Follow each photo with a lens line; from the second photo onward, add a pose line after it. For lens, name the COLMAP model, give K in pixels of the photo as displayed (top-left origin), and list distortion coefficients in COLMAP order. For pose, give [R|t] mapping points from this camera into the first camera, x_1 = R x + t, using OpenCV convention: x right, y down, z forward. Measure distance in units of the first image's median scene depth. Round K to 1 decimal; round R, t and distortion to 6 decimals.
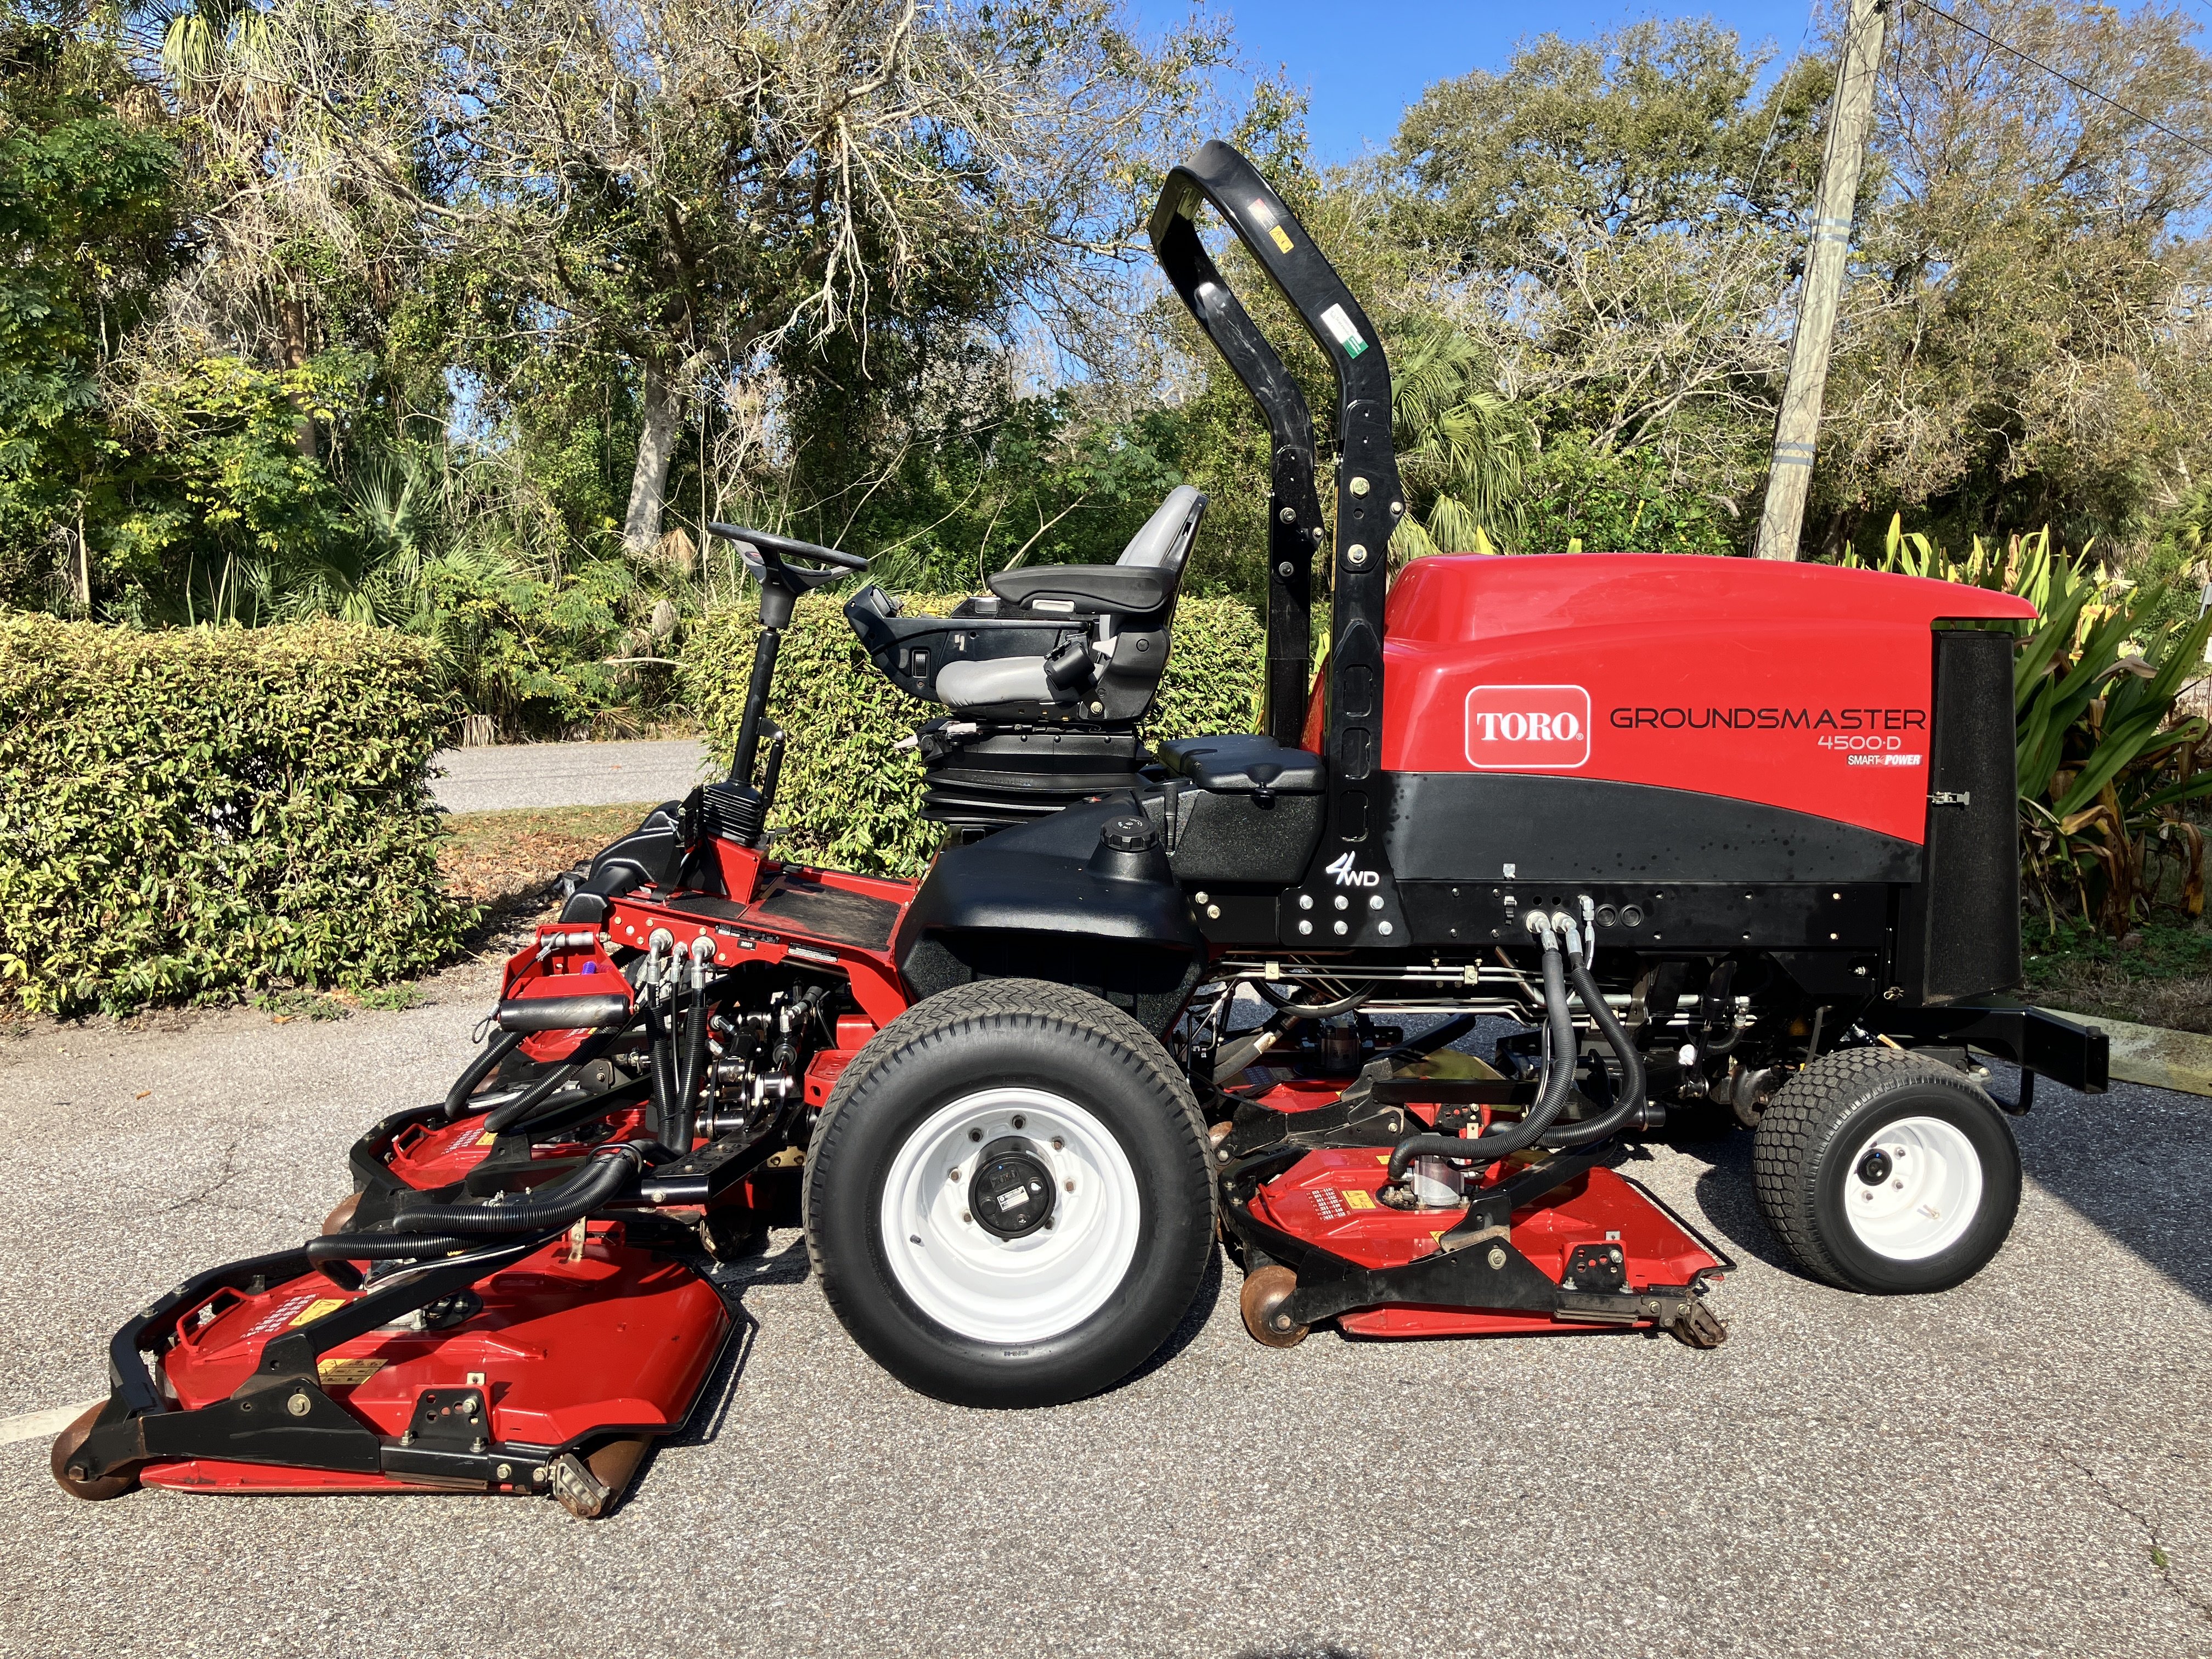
lens RADIAL K [[1832.7, 0, 1093.7], [0, 1832.7, 838.4], [0, 0, 1]] dist [-0.000834, -0.004146]
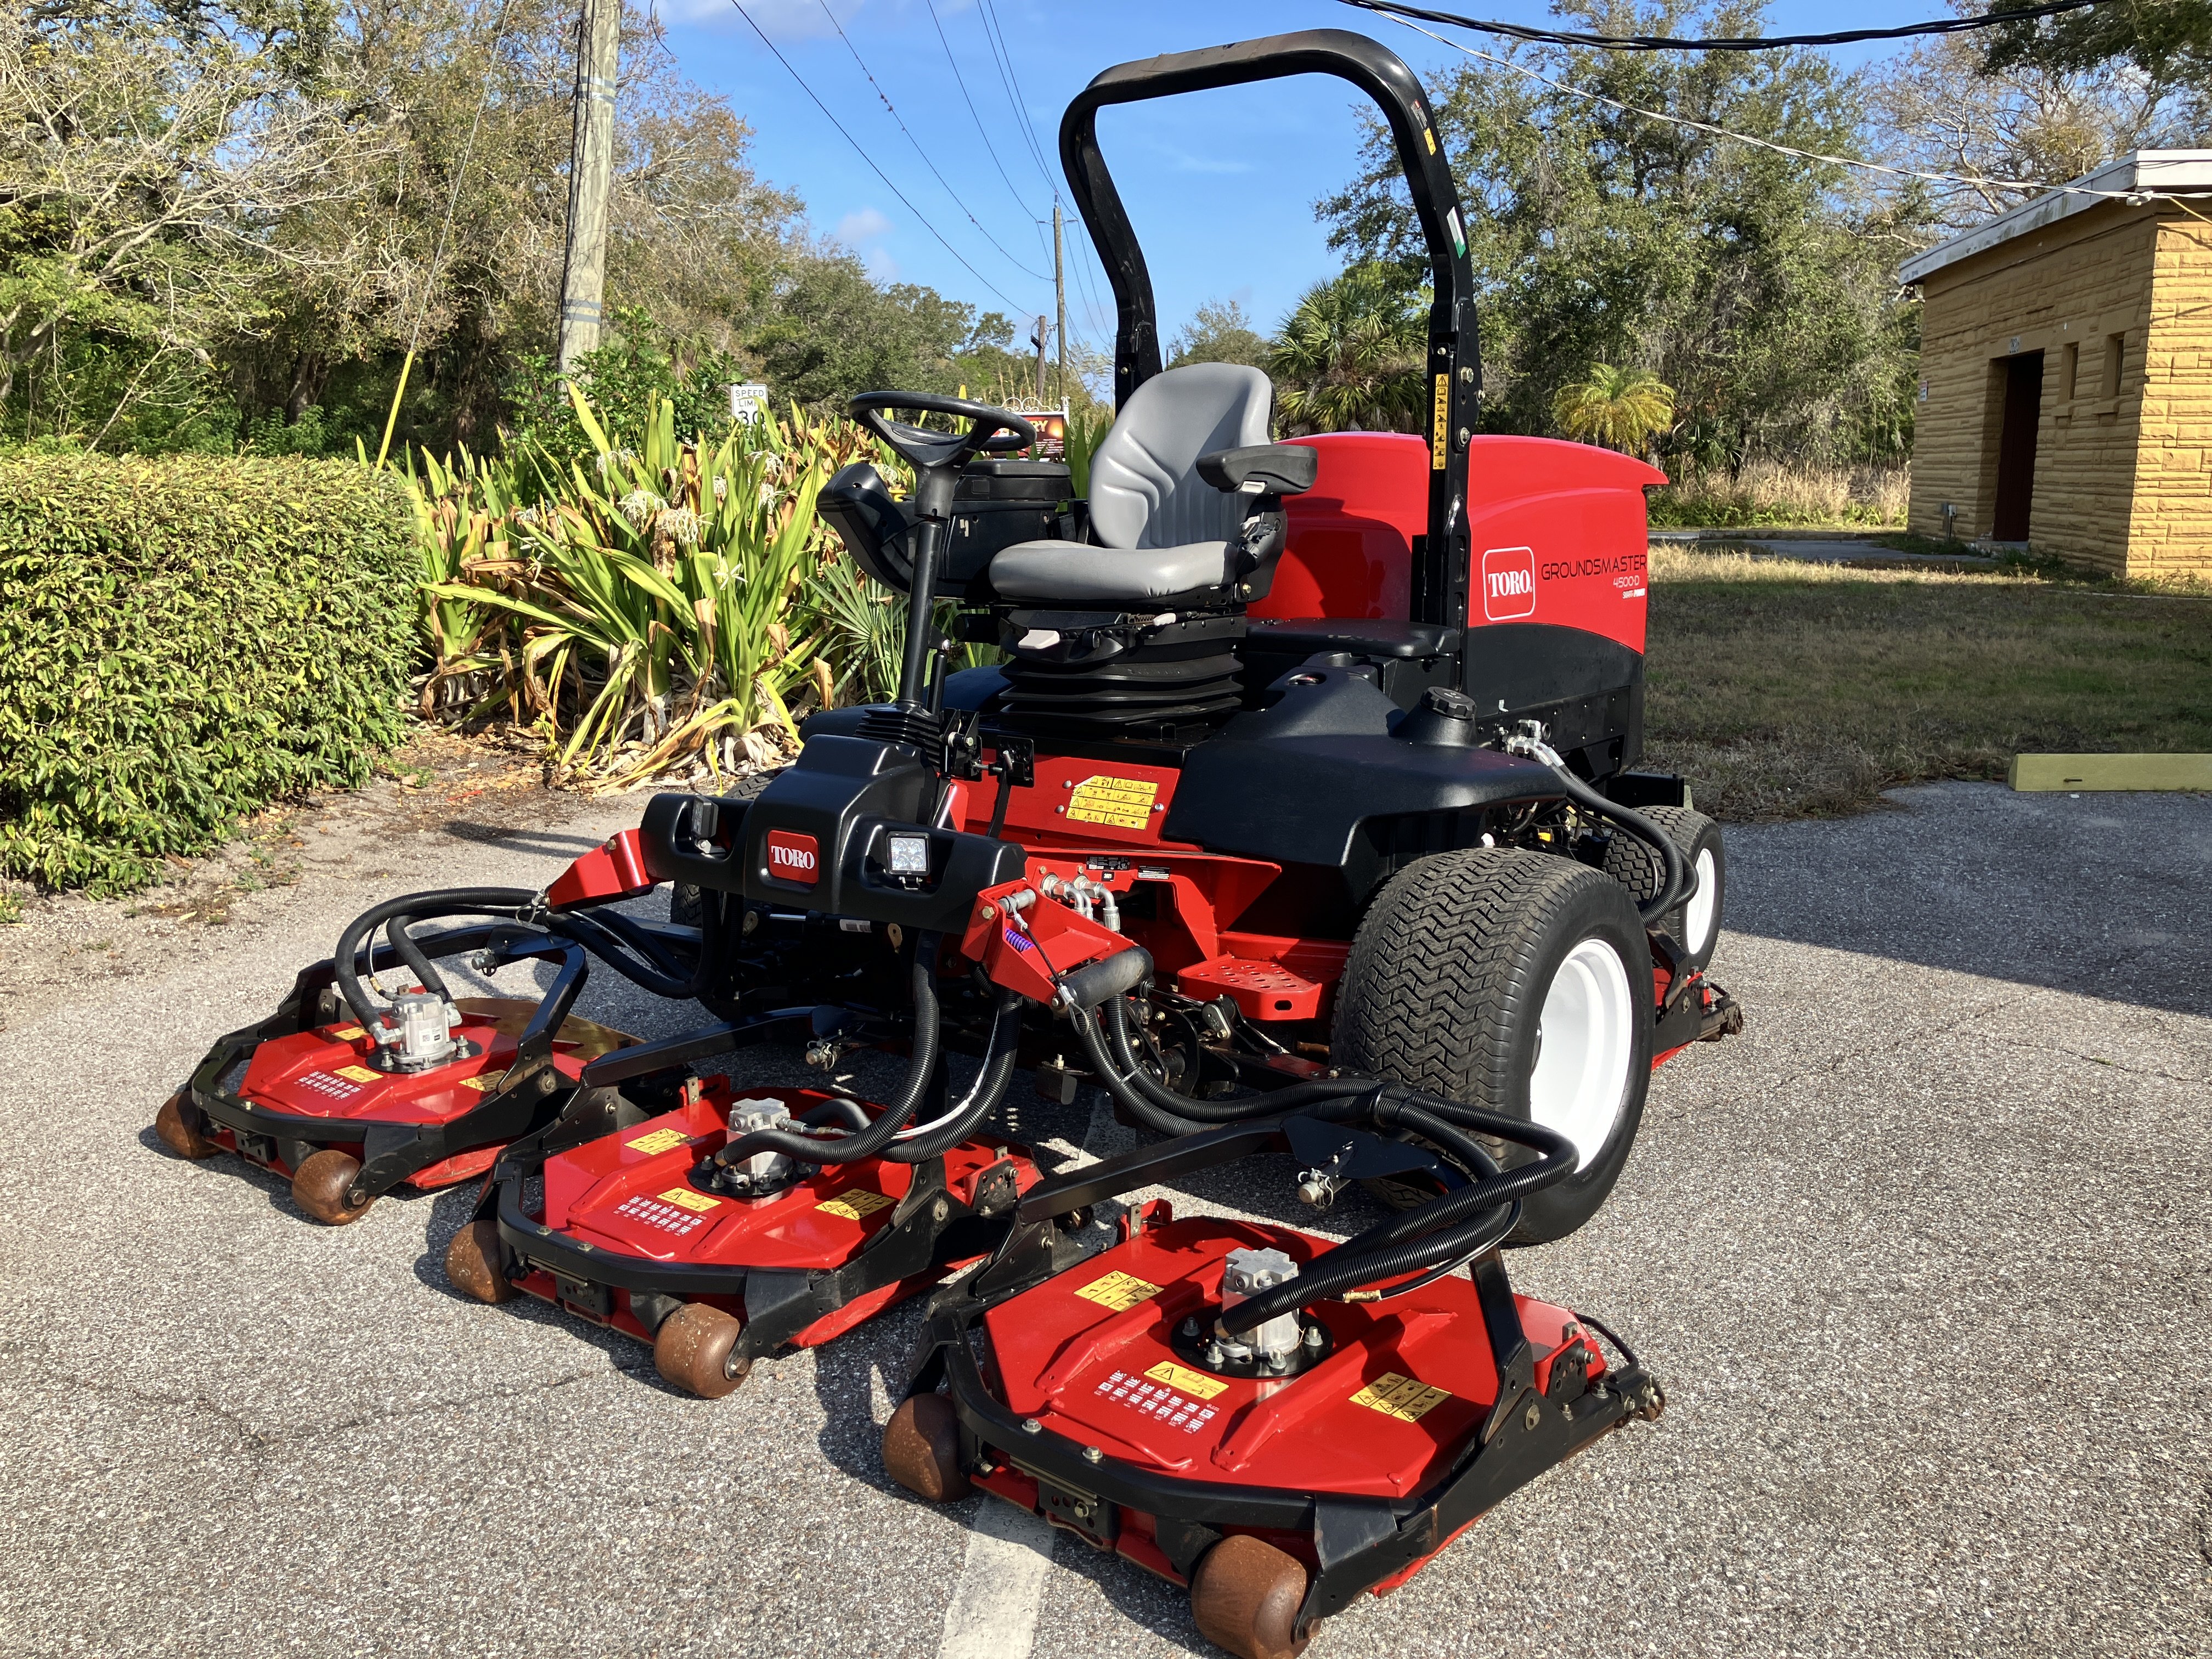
lens RADIAL K [[1832.7, 0, 1093.7], [0, 1832.7, 838.4], [0, 0, 1]] dist [-0.000834, -0.004146]
pose [[0.622003, -0.161559, 0.766166, -0.268267], [0.099222, 0.986857, 0.127543, -0.023347], [-0.776703, -0.003311, 0.629859, 0.139830]]
